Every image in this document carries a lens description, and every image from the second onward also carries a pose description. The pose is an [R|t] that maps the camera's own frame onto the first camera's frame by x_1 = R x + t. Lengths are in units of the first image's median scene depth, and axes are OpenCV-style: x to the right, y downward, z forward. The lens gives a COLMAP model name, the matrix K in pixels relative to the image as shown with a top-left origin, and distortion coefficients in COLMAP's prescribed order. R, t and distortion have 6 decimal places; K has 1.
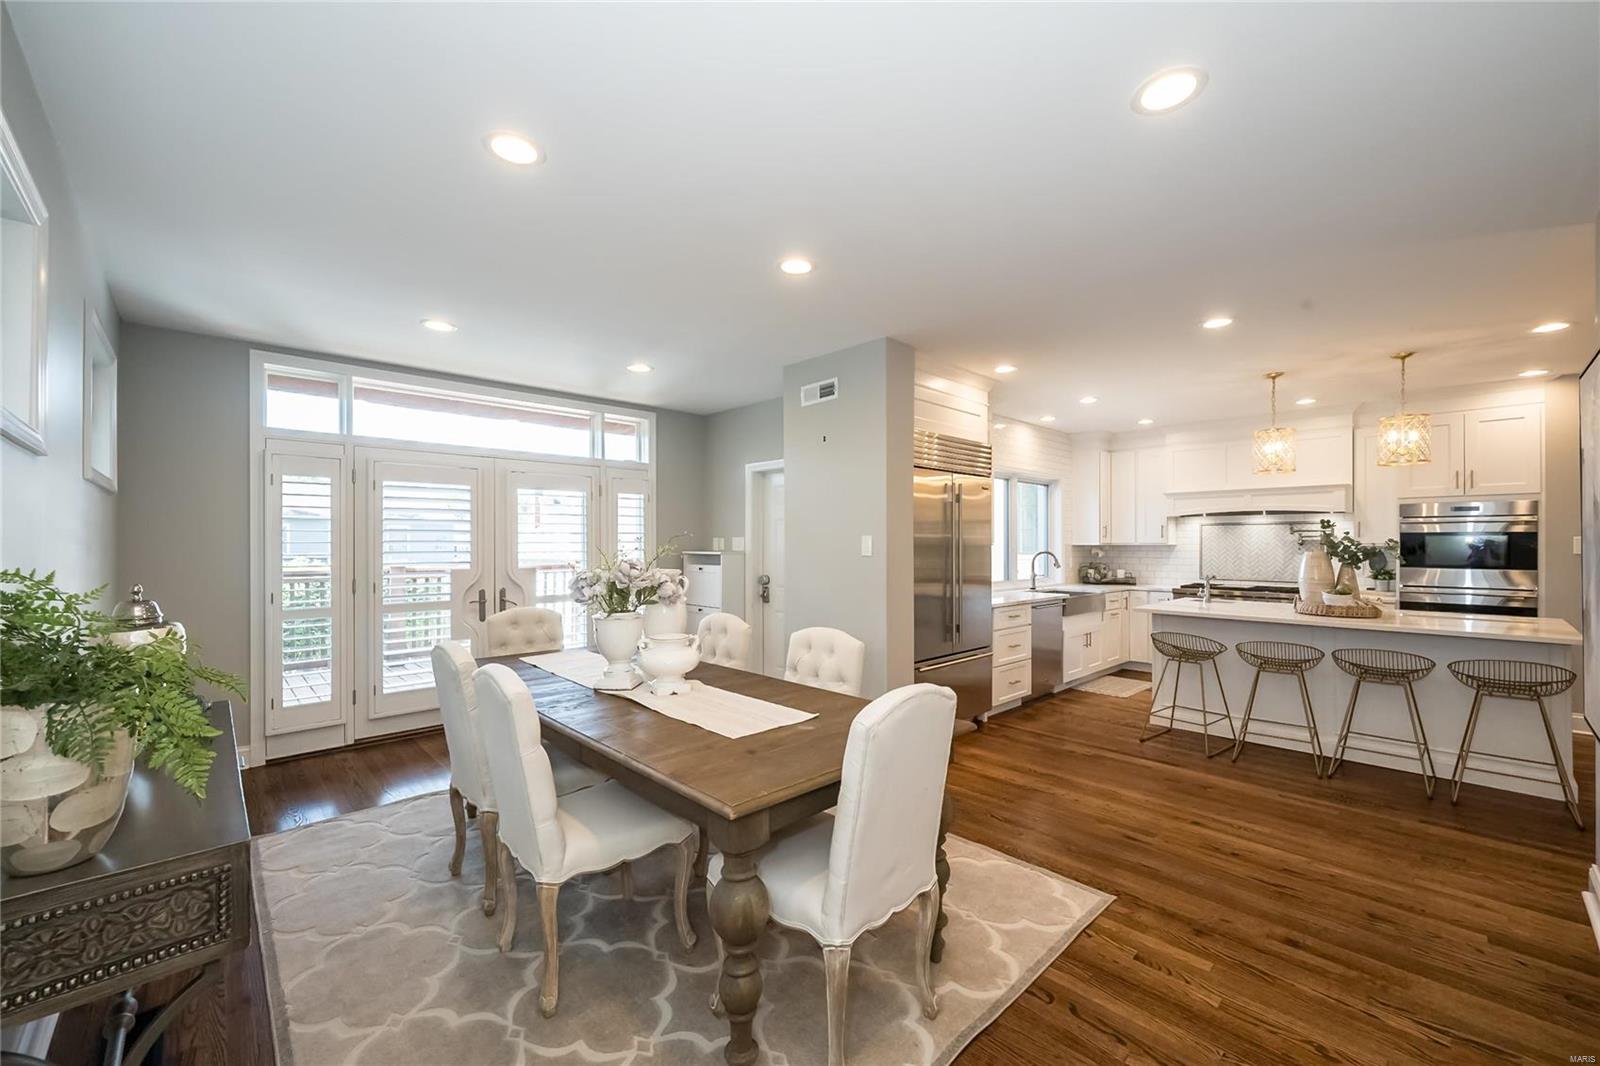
lens RADIAL K [[640.8, 0, 807.2], [0, 640.8, 541.6], [0, 0, 1]] dist [-0.002615, 0.000666]
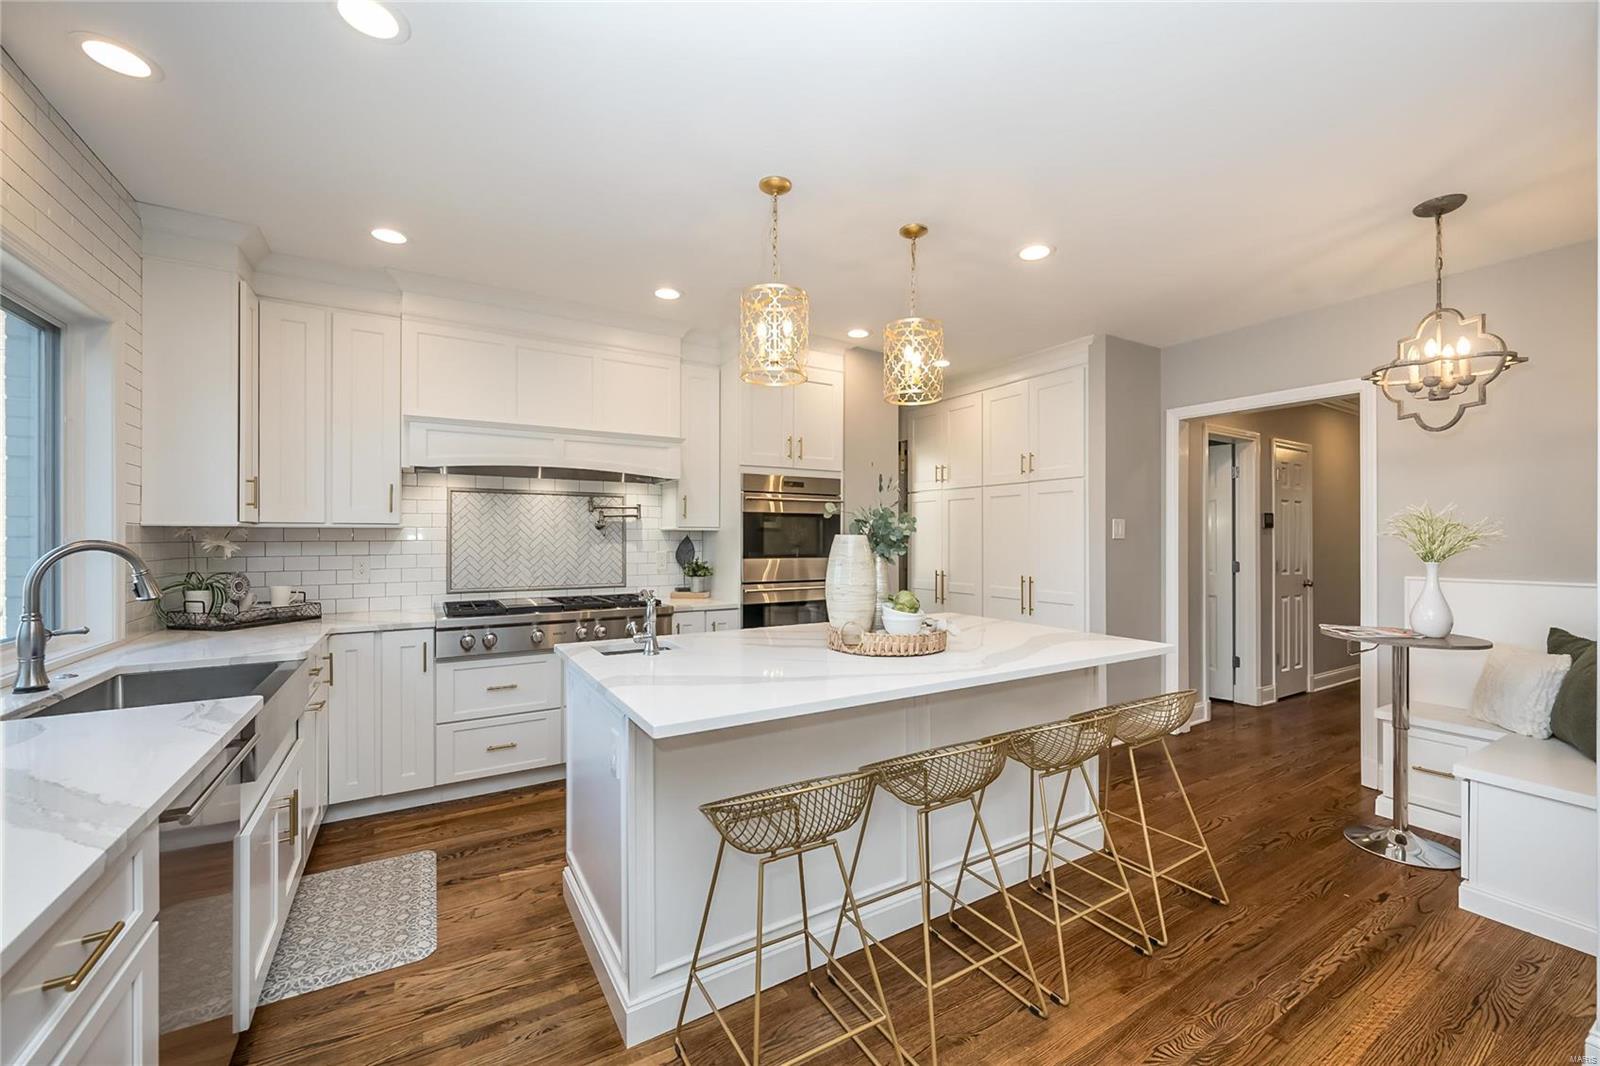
lens RADIAL K [[648.1, 0, 778.6], [0, 648.1, 534.5], [0, 0, 1]] dist [0.000439, 0.000063]
pose [[0.252764, 0.004014, 0.967520, 0.176313], [-0.002014, 0.999991, -0.003623, 0.012115], [-0.967526, -0.001033, 0.252770, 0.633427]]
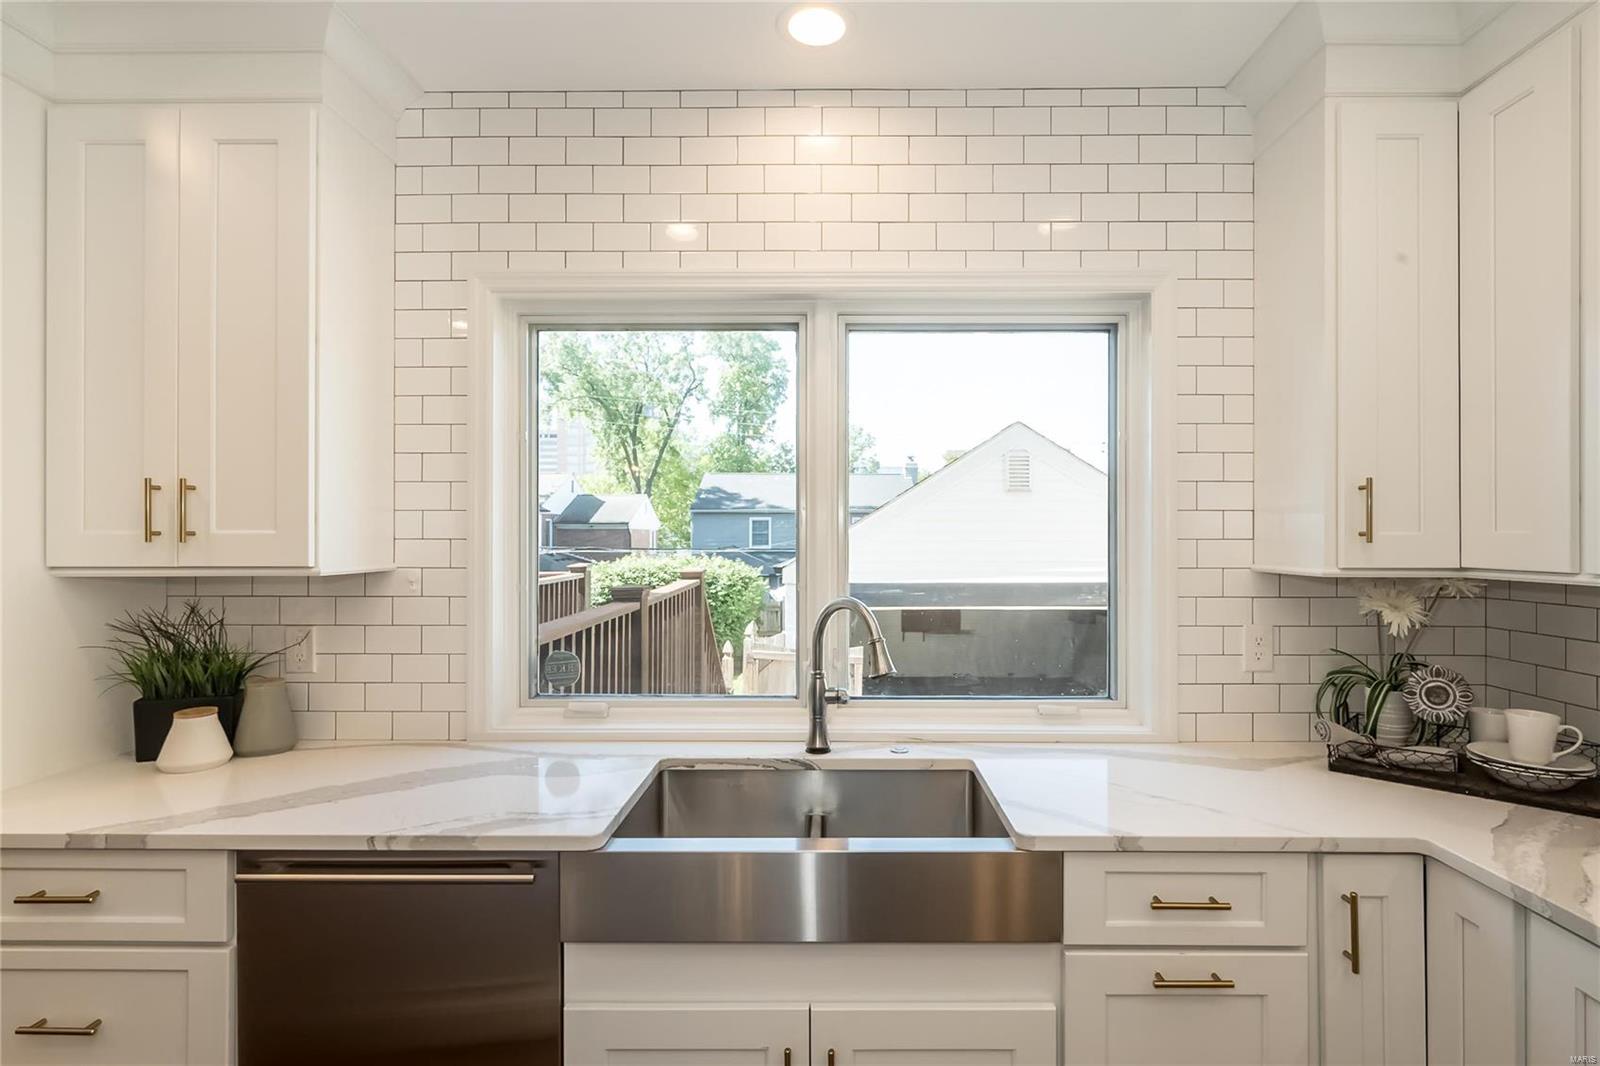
lens RADIAL K [[772.4, 0, 877.8], [0, 772.4, 533.3], [0, 0, 1]] dist [-0.003465, -0.000677]
pose [[0.723479, -0.001409, -0.690345, 0.556428], [0.002373, 0.999997, 0.000446, -0.009183], [0.690342, -0.001961, 0.723480, 0.780473]]
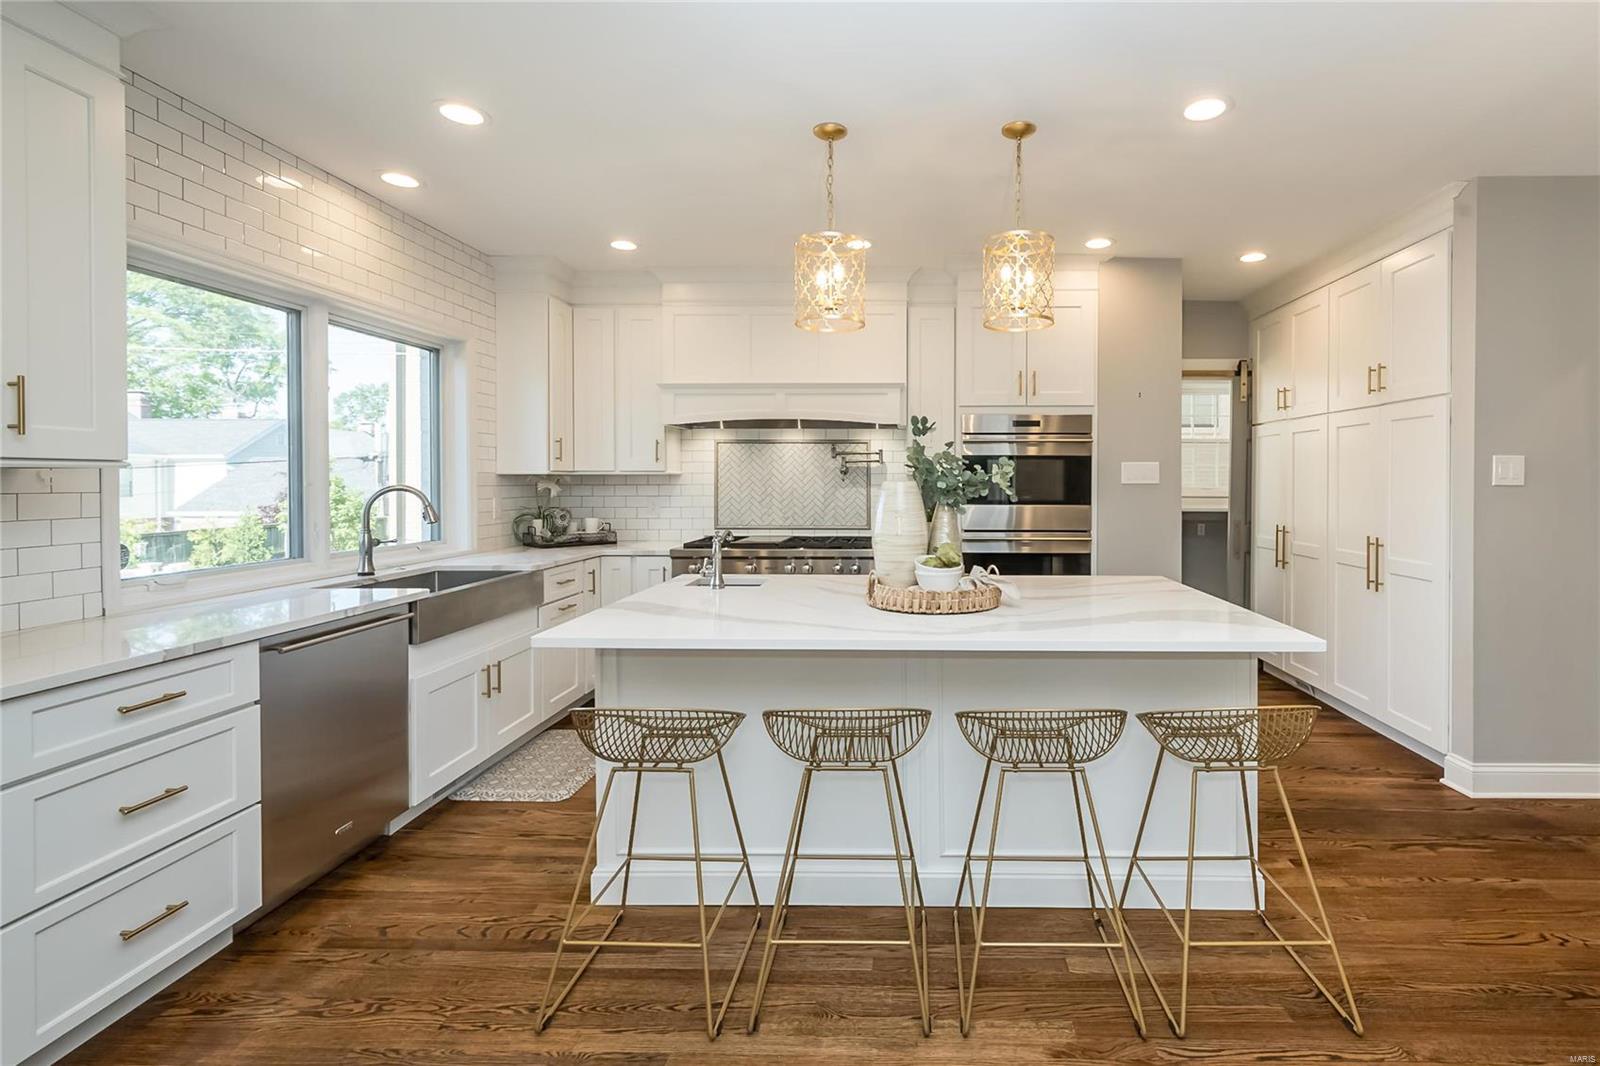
lens RADIAL K [[683.5, 0, 877.3], [0, 683.5, 483.8], [0, 0, 1]] dist [-0.000618, -0.000108]
pose [[0.724857, -0.004599, 0.688884, 0.282176], [-0.001322, 0.999967, 0.008067, 0.009285], [-0.688898, -0.006758, 0.724826, 0.428256]]
